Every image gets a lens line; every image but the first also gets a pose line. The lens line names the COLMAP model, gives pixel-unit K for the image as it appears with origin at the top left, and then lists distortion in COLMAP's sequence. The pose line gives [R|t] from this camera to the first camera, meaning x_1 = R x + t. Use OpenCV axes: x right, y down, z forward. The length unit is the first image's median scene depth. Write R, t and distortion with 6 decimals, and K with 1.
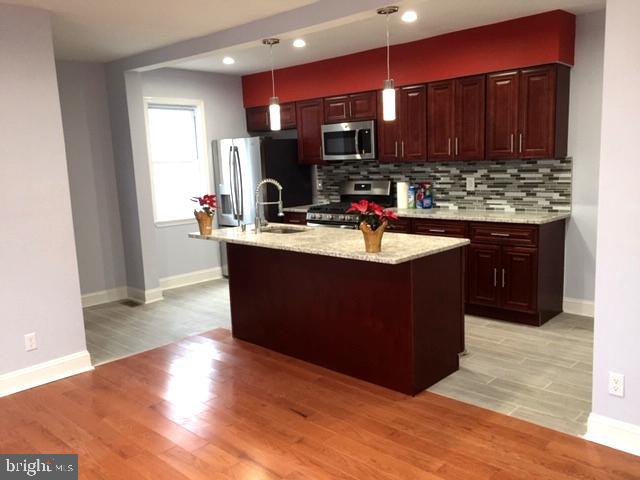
lens RADIAL K [[545.2, 0, 318.0], [0, 545.2, 239.4], [0, 0, 1]] dist [0.057493, -0.040106]
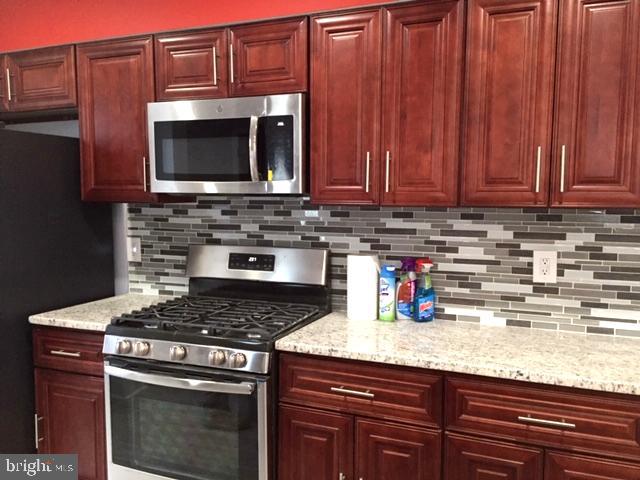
lens RADIAL K [[545.2, 0, 318.6], [0, 545.2, 244.4], [0, 0, 1]] dist [0.057493, -0.040106]
pose [[0.930014, 0.015417, 0.367201, -0.024787], [0.011168, 0.997473, -0.070162, -0.086243], [-0.367355, 0.069353, 0.927492, 0.648279]]
